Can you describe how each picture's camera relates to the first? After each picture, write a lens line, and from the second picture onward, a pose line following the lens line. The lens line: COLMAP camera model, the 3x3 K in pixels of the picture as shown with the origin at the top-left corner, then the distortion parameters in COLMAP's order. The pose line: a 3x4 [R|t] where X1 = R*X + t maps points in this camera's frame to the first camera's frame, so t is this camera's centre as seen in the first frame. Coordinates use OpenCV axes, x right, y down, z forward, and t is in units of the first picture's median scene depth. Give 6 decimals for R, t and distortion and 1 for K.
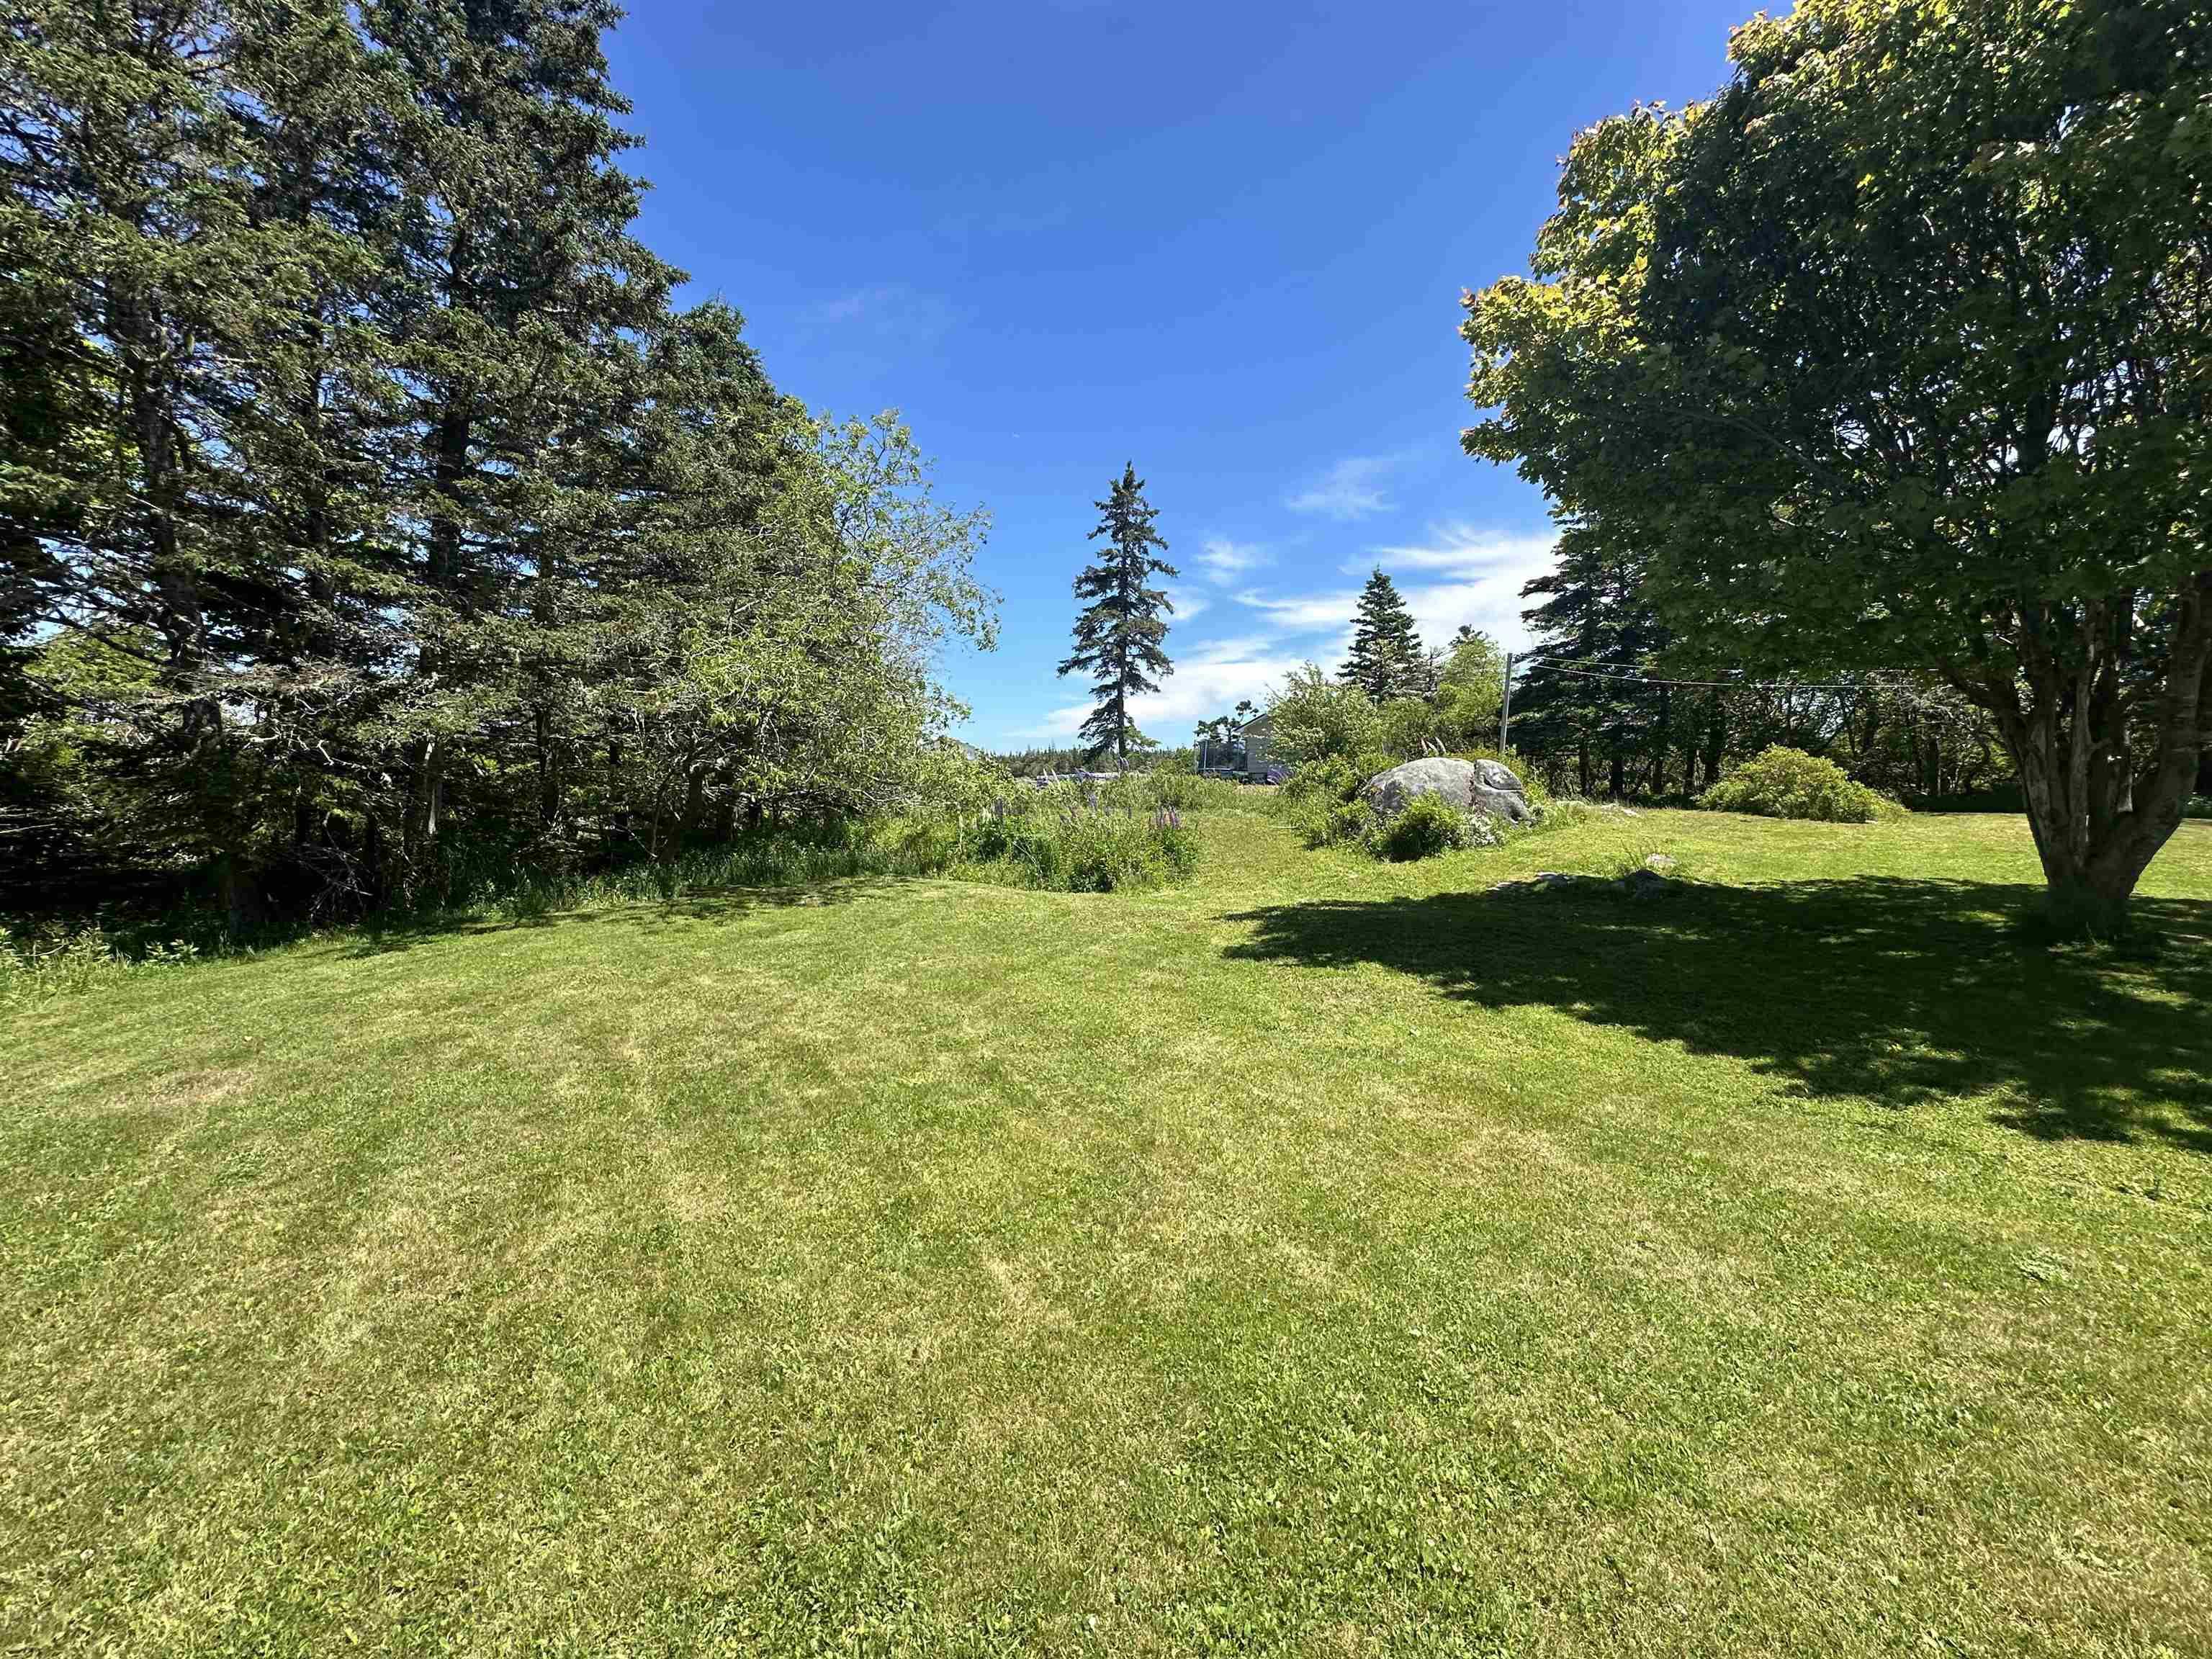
lens RADIAL K [[839.7, 0, 1106.0], [0, 839.7, 829.5], [0, 0, 1]] dist [-0.000836, -0.000070]
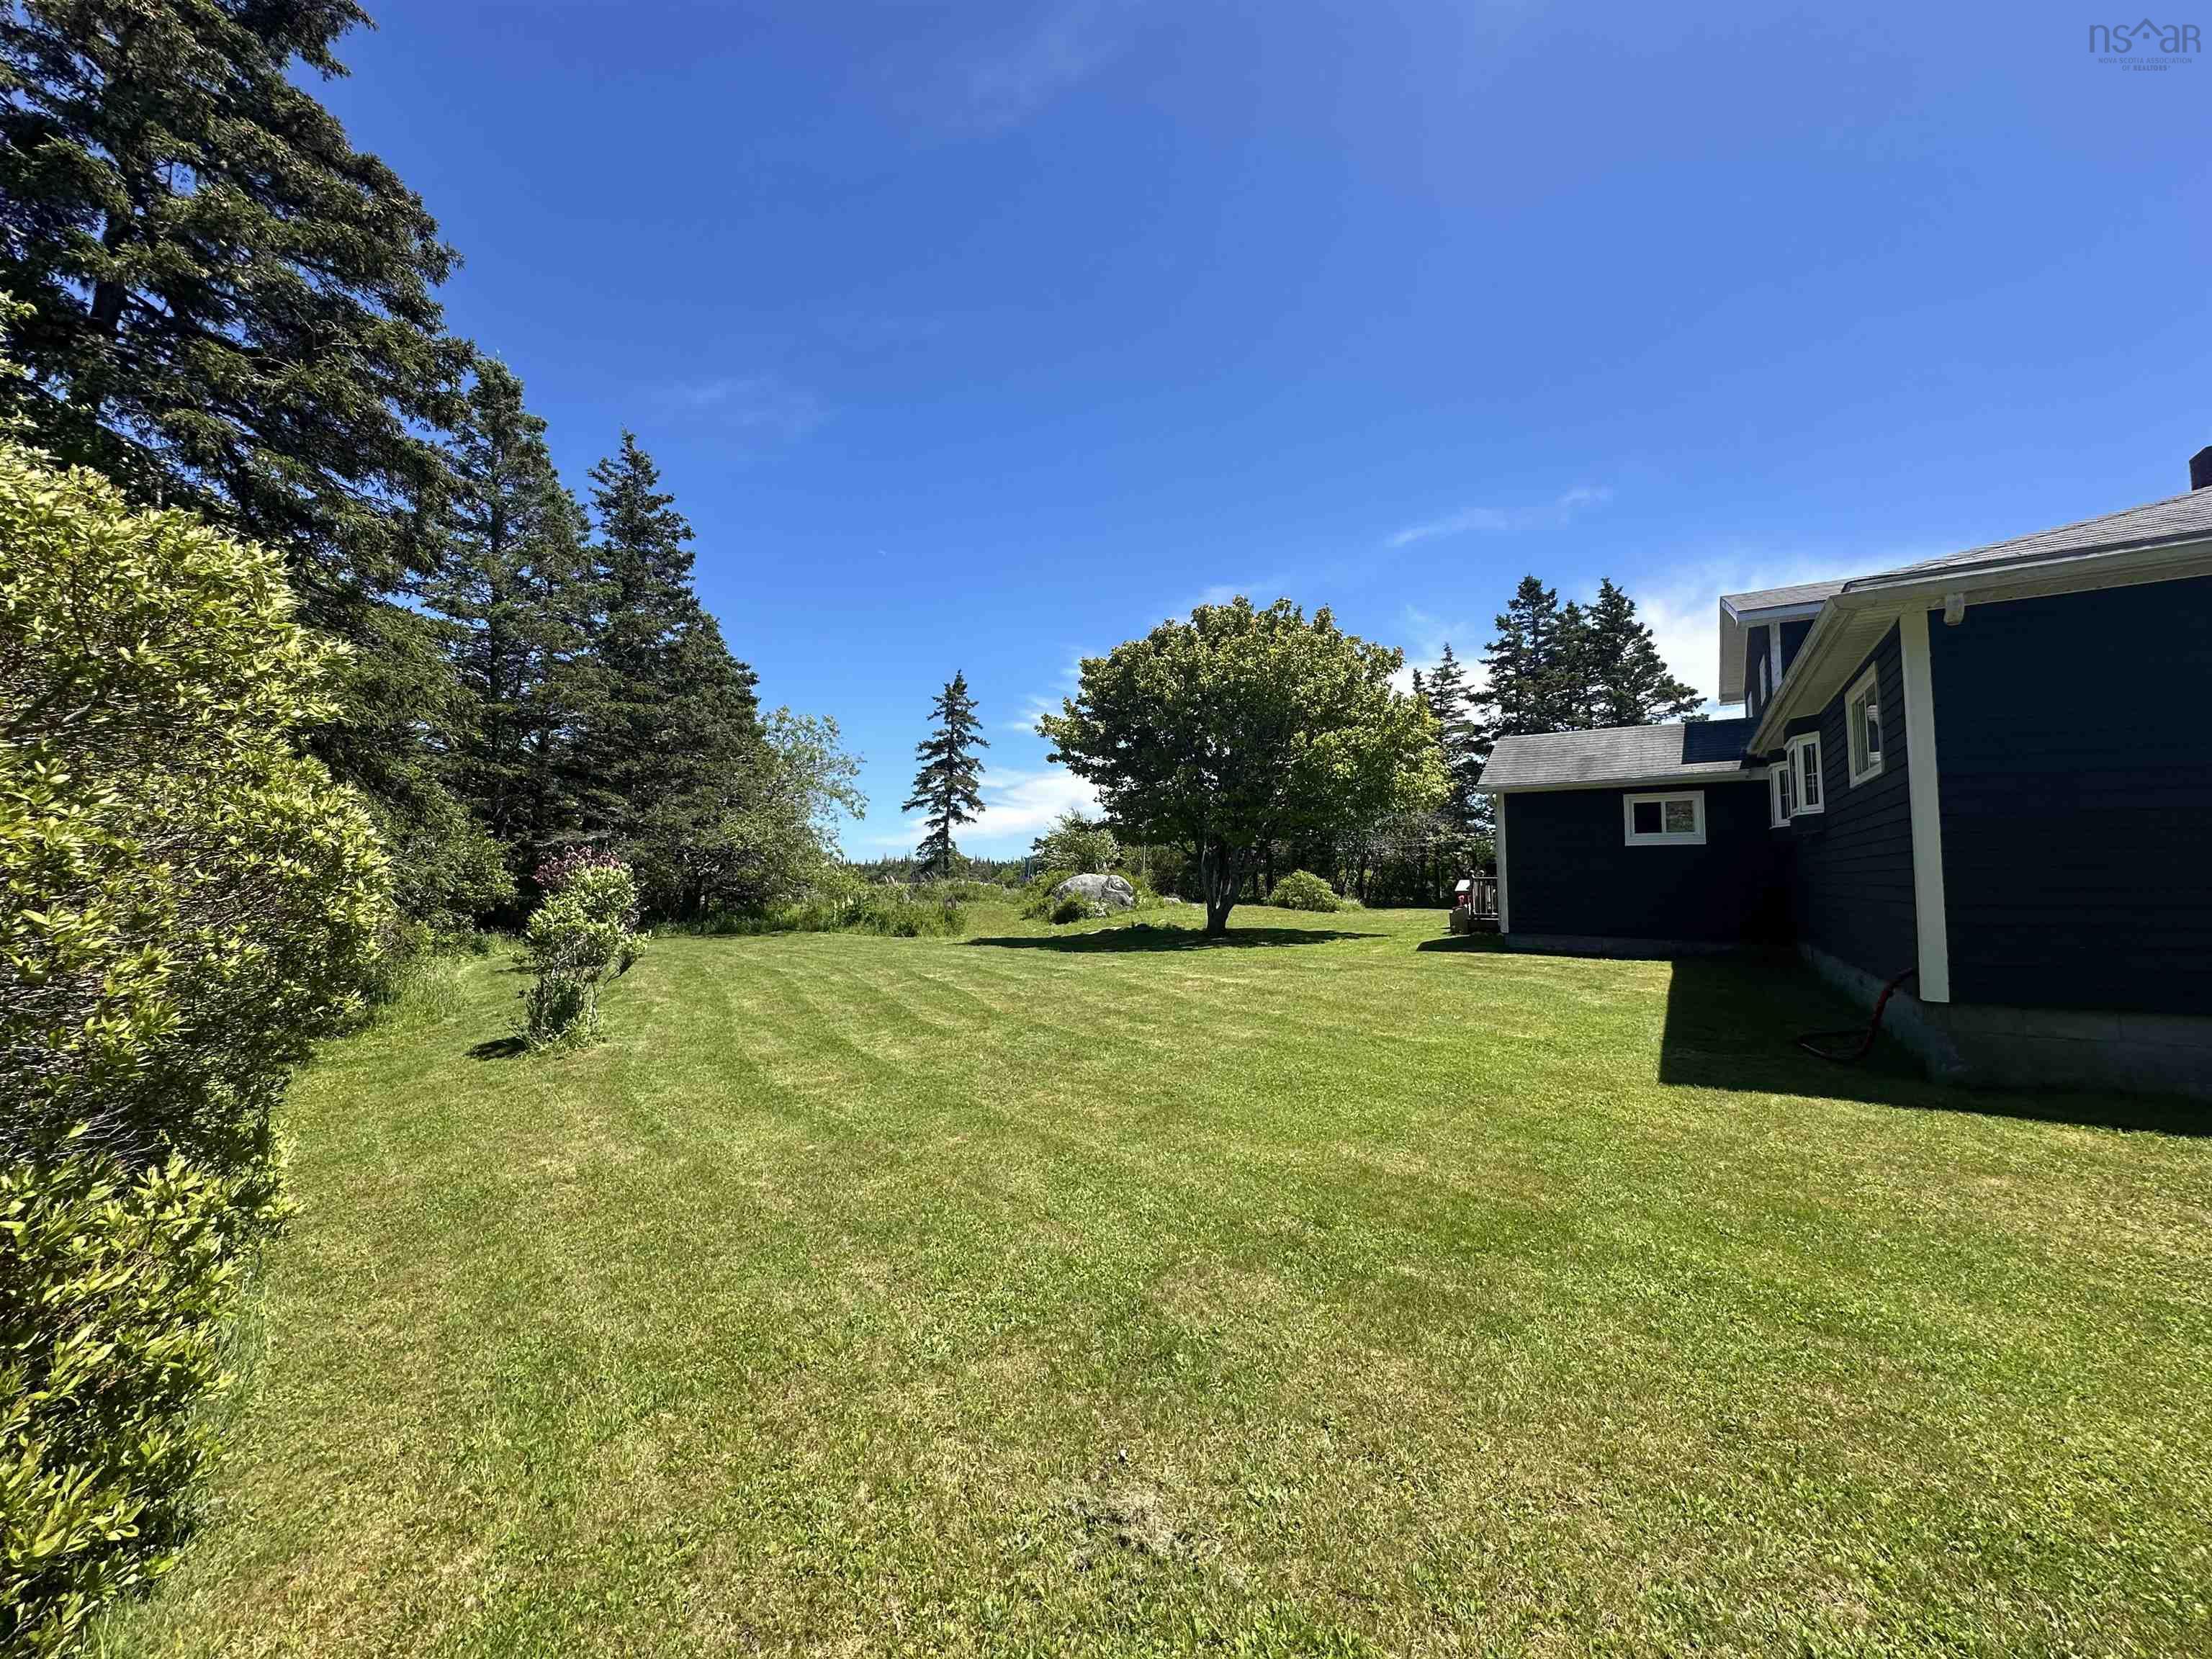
lens RADIAL K [[839.7, 0, 1106.0], [0, 839.7, 829.5], [0, 0, 1]] dist [-0.000836, -0.000070]
pose [[0.986192, 0.027603, 0.163288, 0.052548], [-0.005933, 0.991267, -0.131734, 0.034675], [-0.165498, 0.128946, 0.977744, -0.464449]]
